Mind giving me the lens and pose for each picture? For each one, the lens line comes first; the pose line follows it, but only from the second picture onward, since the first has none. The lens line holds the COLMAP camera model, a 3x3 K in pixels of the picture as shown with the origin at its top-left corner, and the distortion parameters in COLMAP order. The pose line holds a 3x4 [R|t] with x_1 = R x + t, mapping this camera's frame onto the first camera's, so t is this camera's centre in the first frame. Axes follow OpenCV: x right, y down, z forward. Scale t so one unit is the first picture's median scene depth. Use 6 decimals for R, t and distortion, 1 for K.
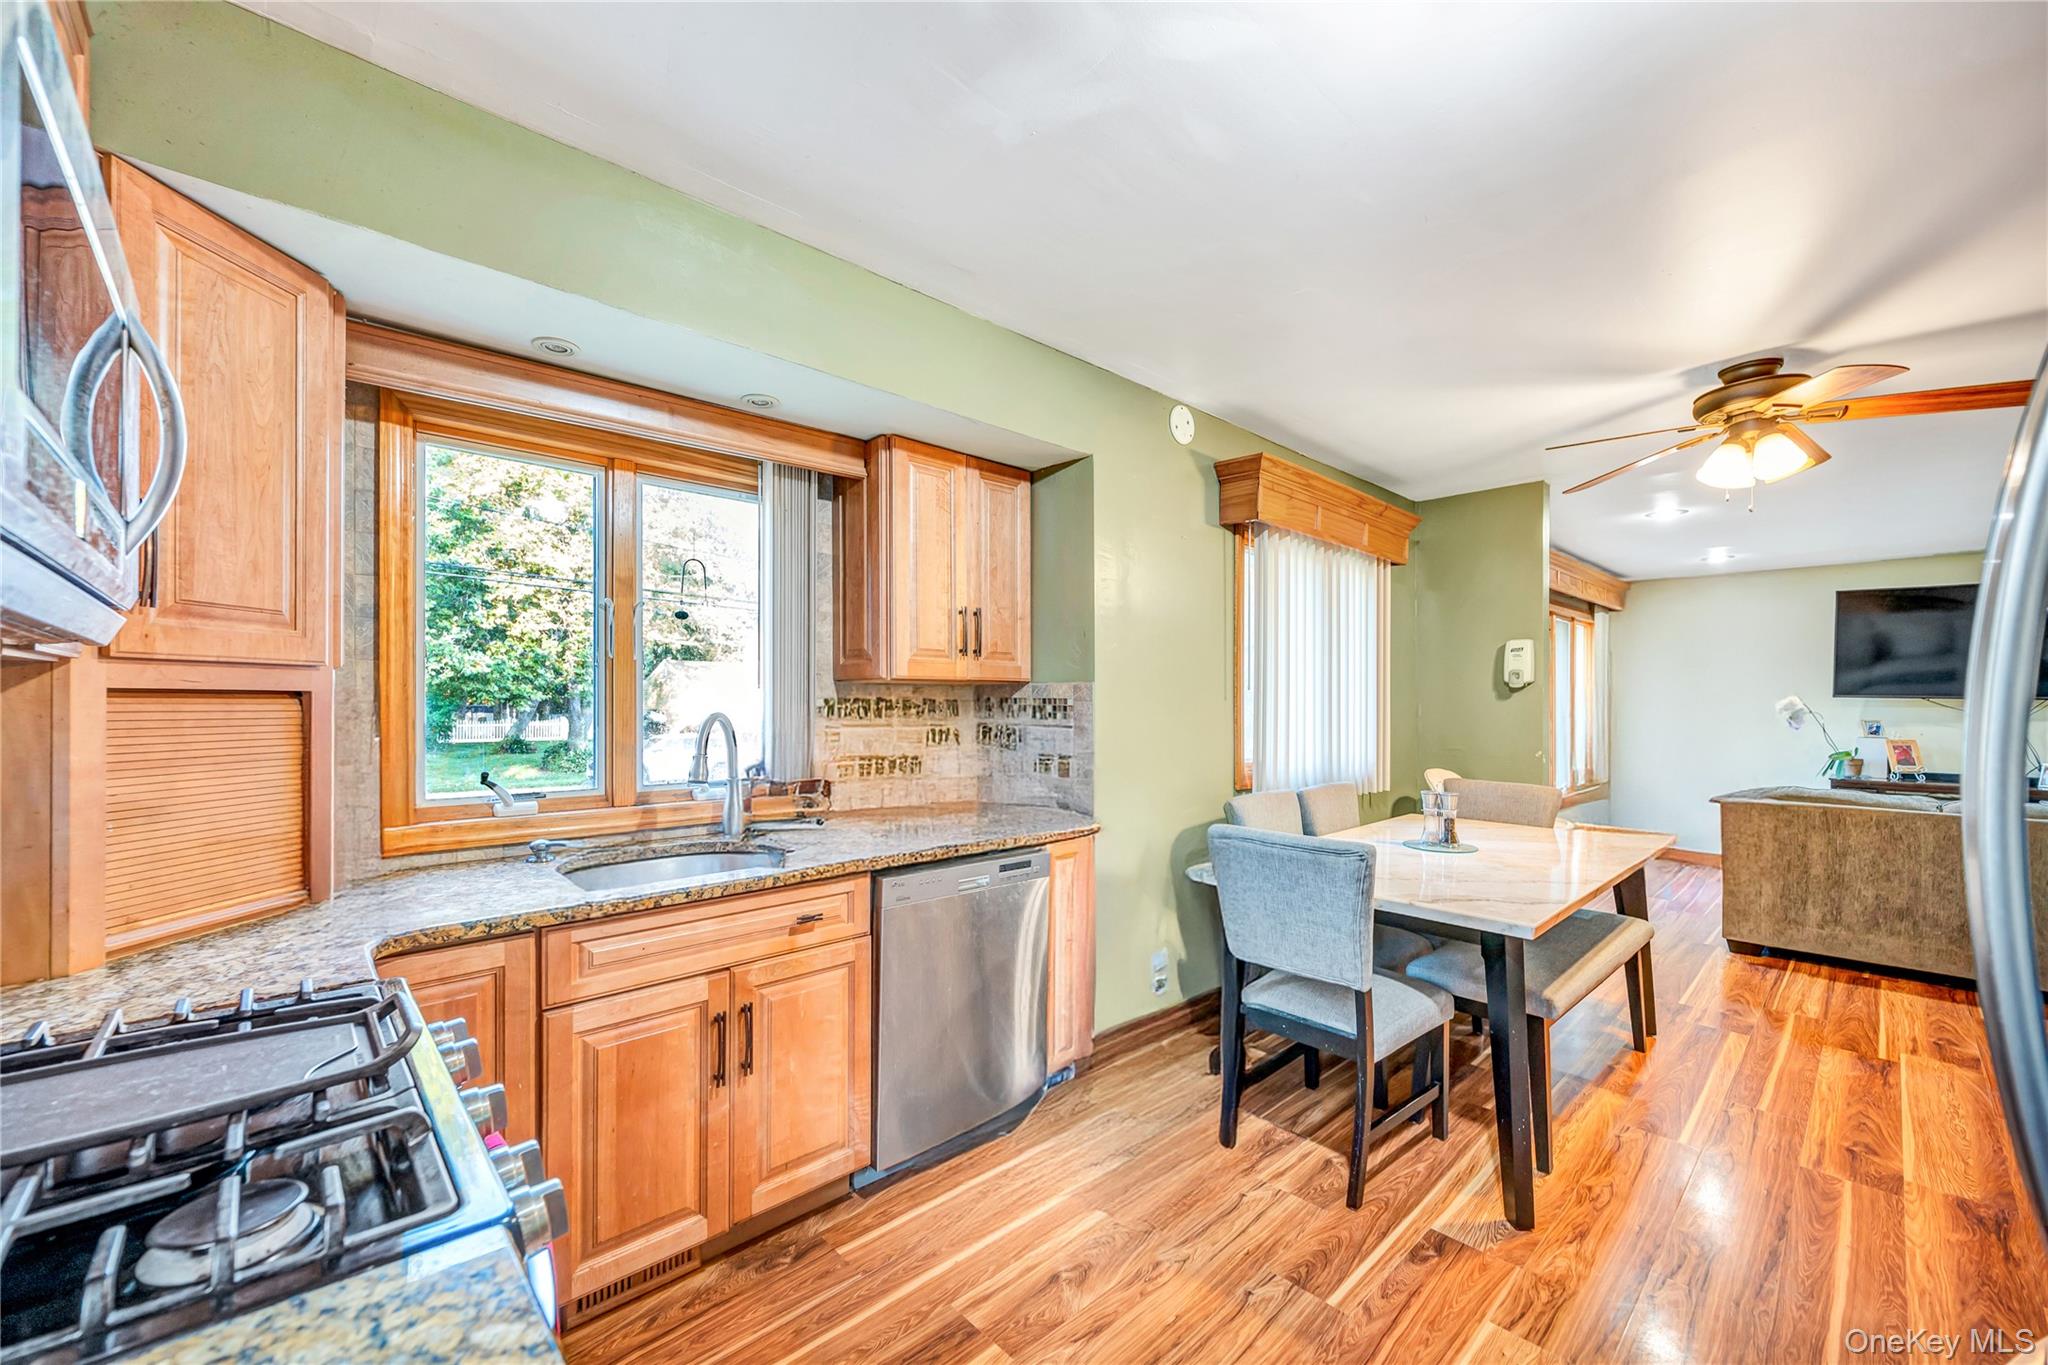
lens RADIAL K [[822.9, 0, 1018.1], [0, 822.9, 687.2], [0, 0, 1]] dist [-0.000490, 0.000131]
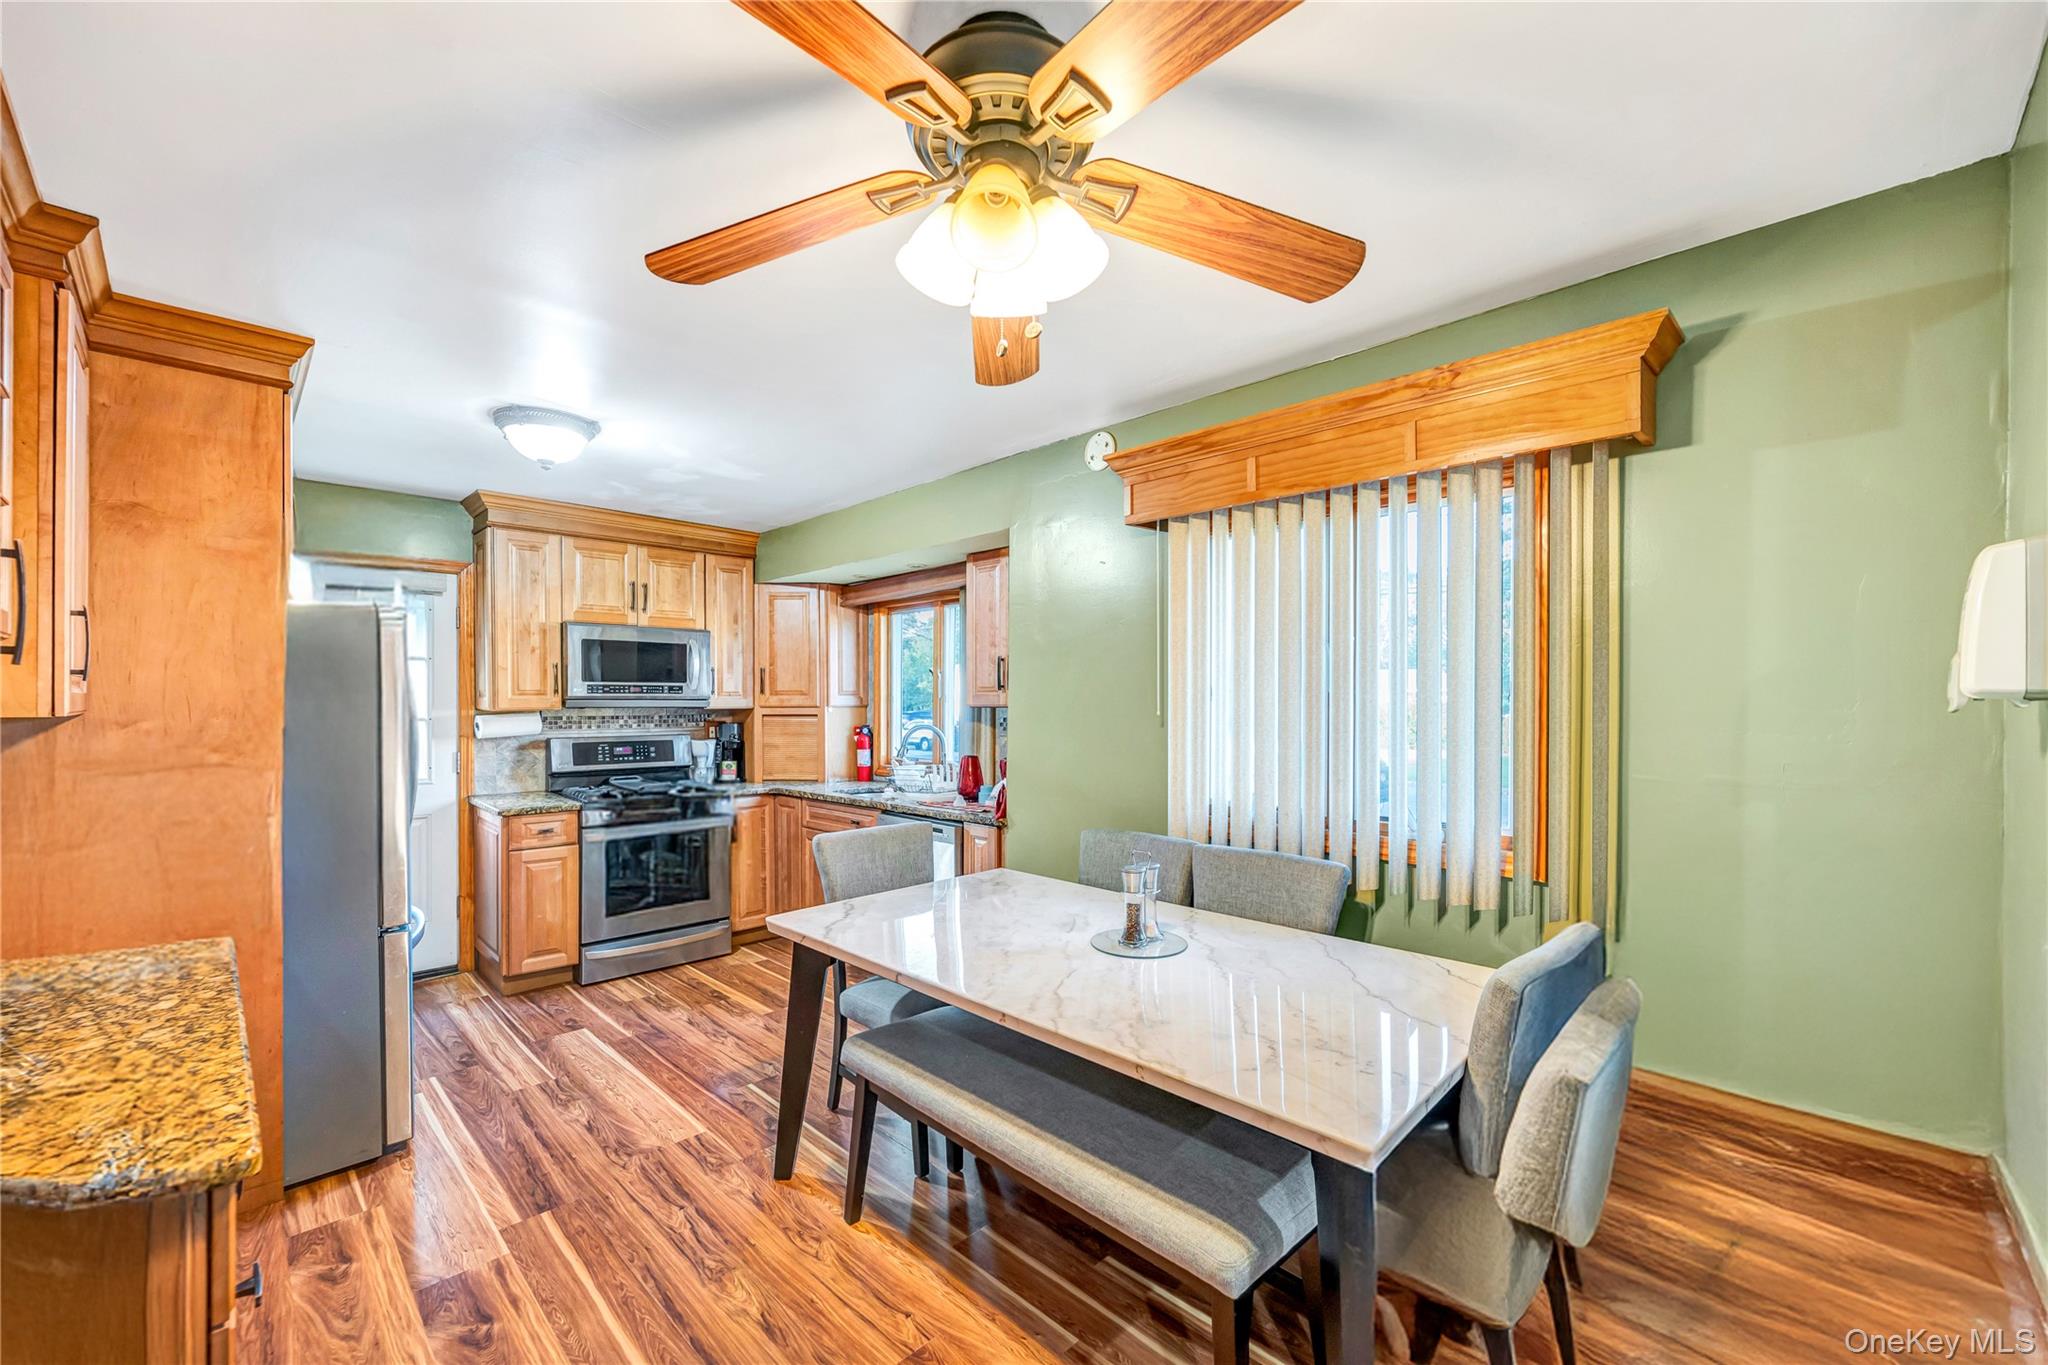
lens RADIAL K [[822.9, 0, 1024.2], [0, 822.9, 702.6], [0, 0, 1]] dist [-0.000490, 0.000131]
pose [[0.034568, -0.005612, -0.999387, 0.927862], [0.010238, 0.999934, -0.005261, -0.006362], [0.999350, -0.010050, 0.034623, 0.674388]]
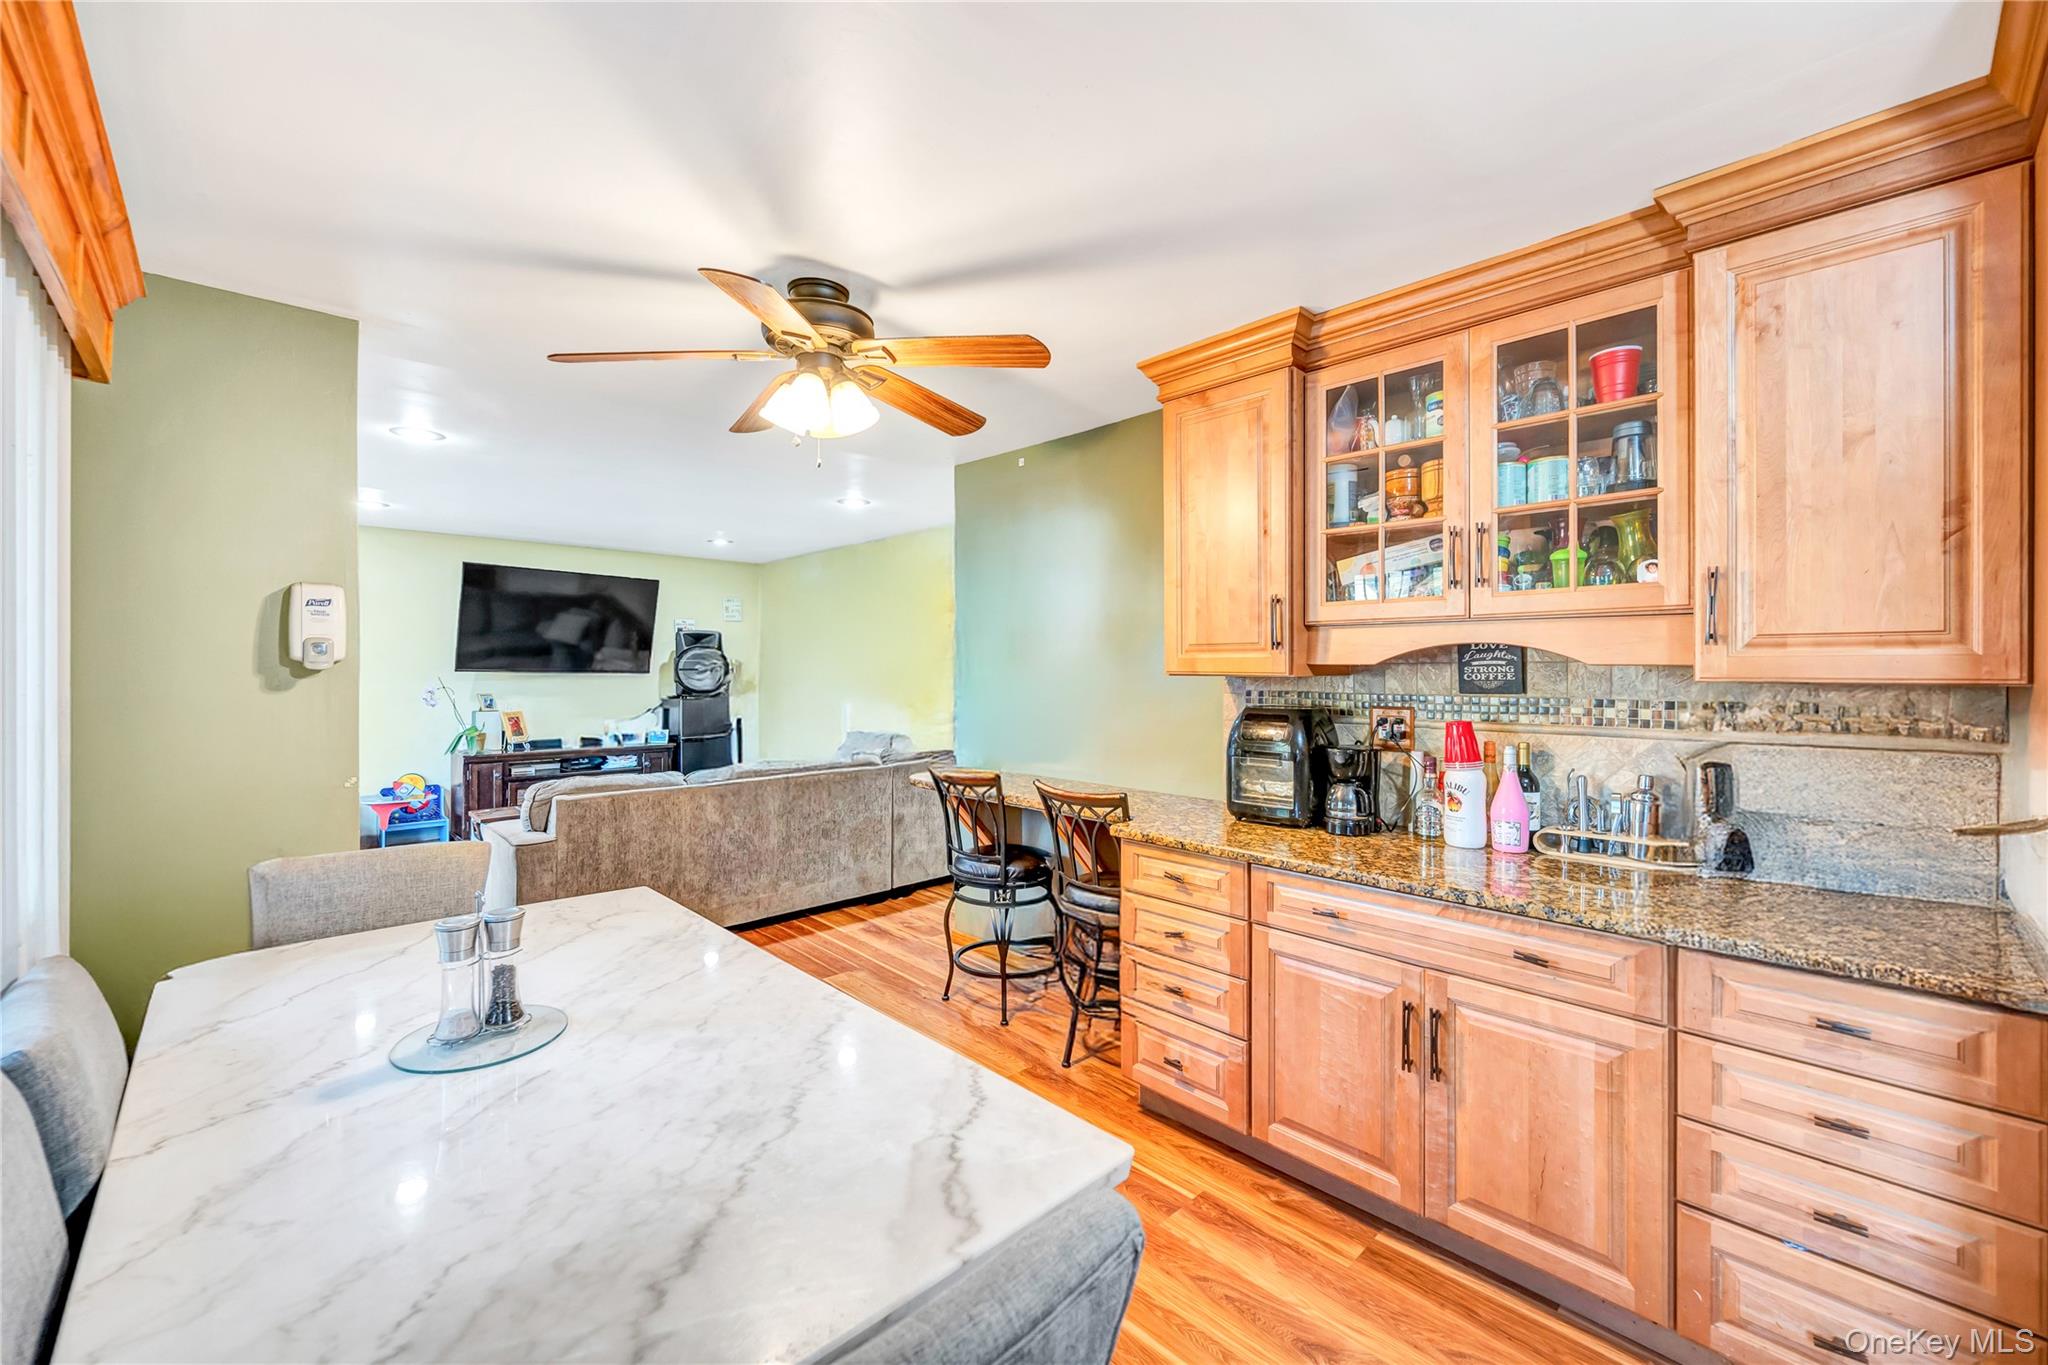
lens RADIAL K [[822.9, 0, 1018.2], [0, 822.9, 673.3], [0, 0, 1]] dist [-0.000490, 0.000131]
pose [[-0.007096, -0.013525, 0.999883, 0.041633], [-0.015935, 0.999783, 0.013410, -0.012709], [-0.999848, -0.015838, -0.007310, 0.542048]]
